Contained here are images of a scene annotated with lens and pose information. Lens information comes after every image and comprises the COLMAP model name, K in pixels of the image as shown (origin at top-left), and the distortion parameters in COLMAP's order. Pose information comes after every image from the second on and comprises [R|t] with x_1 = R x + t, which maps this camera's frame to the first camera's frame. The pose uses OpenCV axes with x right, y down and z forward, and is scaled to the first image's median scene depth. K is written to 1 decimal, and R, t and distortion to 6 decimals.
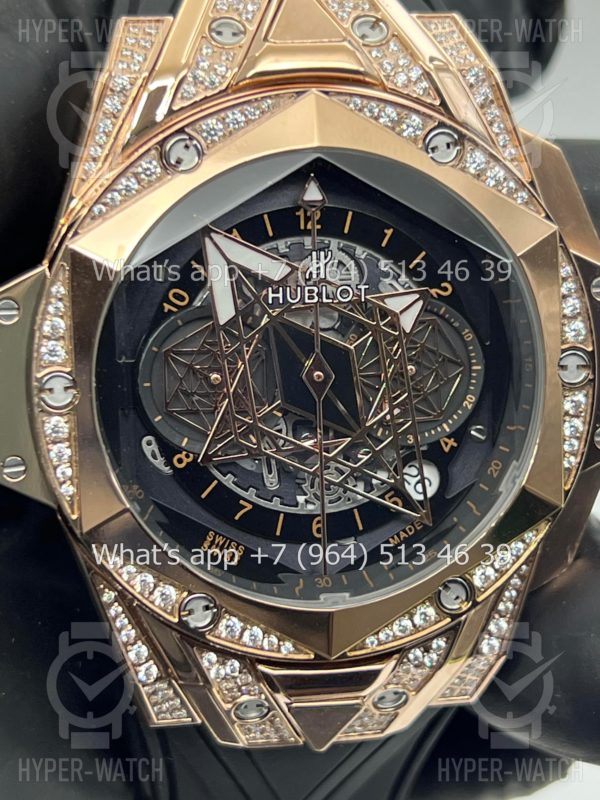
lens RADIAL K [[1905.4, 0, 298.8], [0, 1905.4, 394.9], [0, 0, 1]] dist [0.176220, 0.000000]
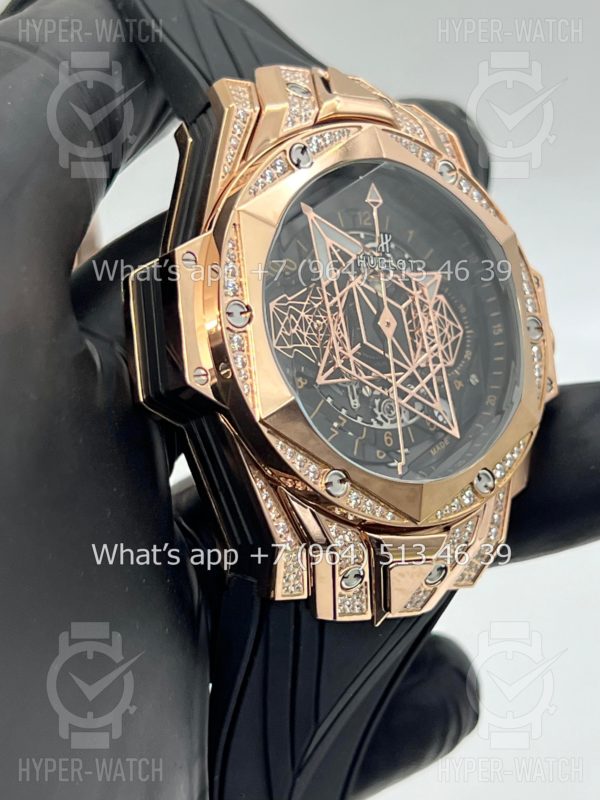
lens RADIAL K [[1905.4, 0, 298.9], [0, 1905.4, 401.7], [0, 0, 1]] dist [0.176220, 0.000000]
pose [[0.906946, 0.005575, 0.421210, -0.623694], [0.112901, 0.960113, -0.255806, 0.387378], [-0.405835, 0.279557, 0.870141, -0.159905]]
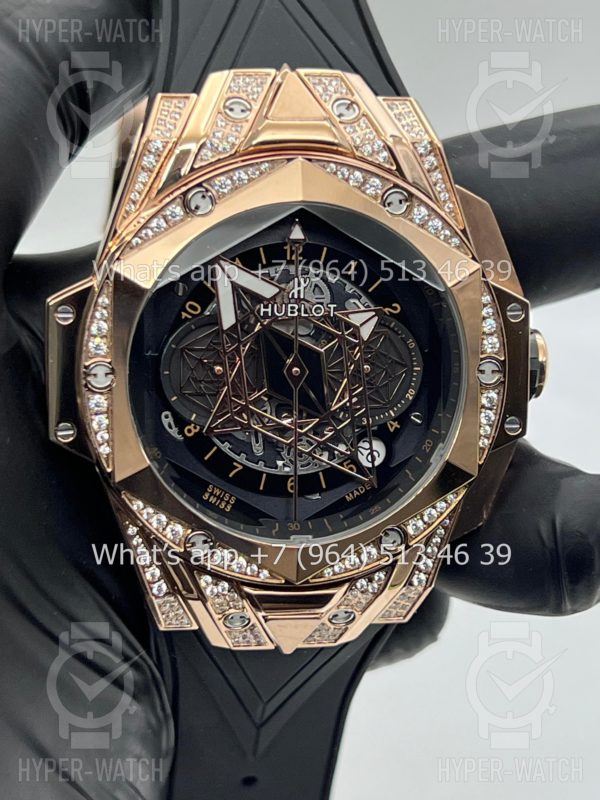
lens RADIAL K [[1905.4, 0, 296.6], [0, 1905.4, 403.1], [0, 0, 1]] dist [0.176220, 0.000000]
pose [[0.999203, 0.039509, -0.005627, 0.018773], [-0.039319, 0.998758, 0.030595, -0.028114], [0.006829, -0.030349, 0.999516, -0.322808]]
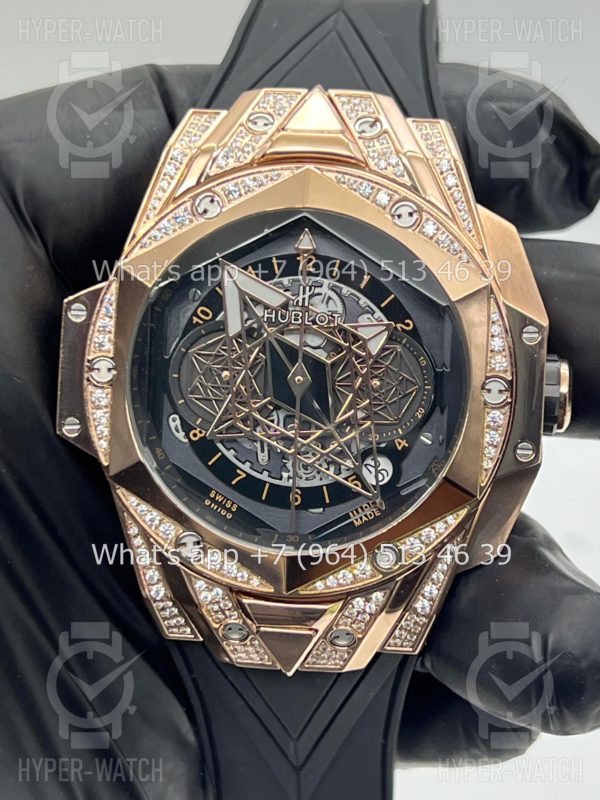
lens RADIAL K [[1905.4, 0, 302.1], [0, 1905.4, 402.1], [0, 0, 1]] dist [0.176220, 0.000000]
pose [[0.965934, 0.084248, -0.244692, 0.334803], [-0.104192, 0.992110, -0.069720, 0.096764], [0.236888, 0.092840, 0.967091, -0.278255]]
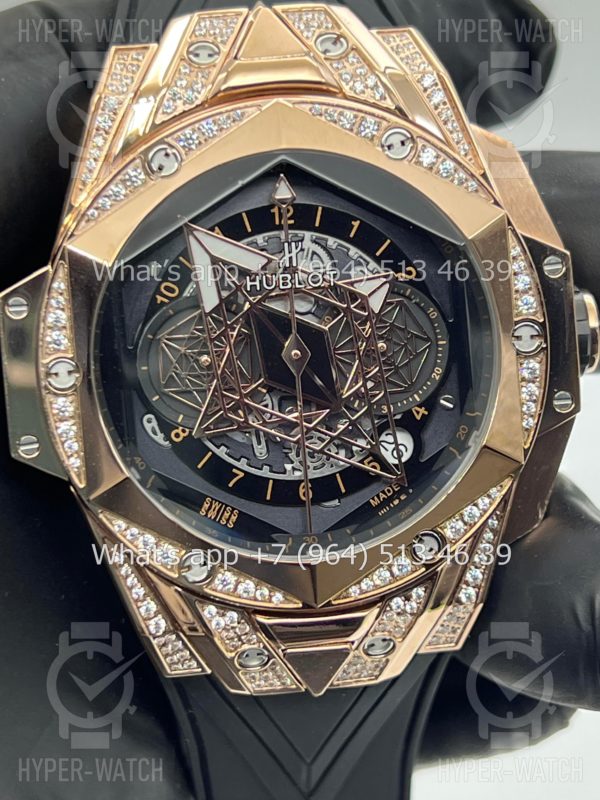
lens RADIAL K [[1905.4, 0, 299.6], [0, 1905.4, 399.0], [0, 0, 1]] dist [0.176220, 0.000000]
pose [[0.995870, -0.041987, -0.080502, 0.100347], [0.039358, 0.998648, -0.033967, 0.053920], [0.081819, 0.030658, 0.996176, -0.112871]]
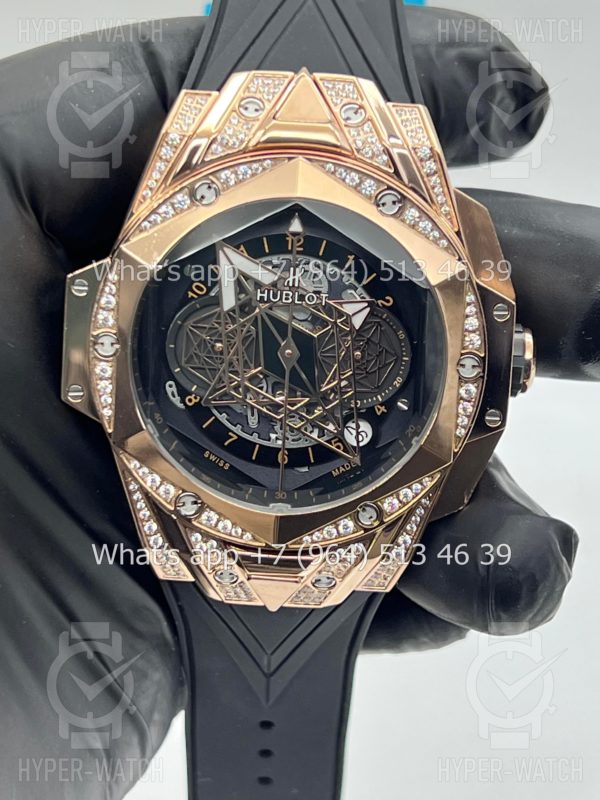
lens RADIAL K [[1905.4, 0, 303.3], [0, 1905.4, 402.6], [0, 0, 1]] dist [0.176220, 0.000000]
pose [[0.982197, 0.115049, -0.148502, 0.236684], [-0.106049, 0.992088, 0.067190, -0.070044], [0.155058, -0.050246, 0.986627, -0.415096]]
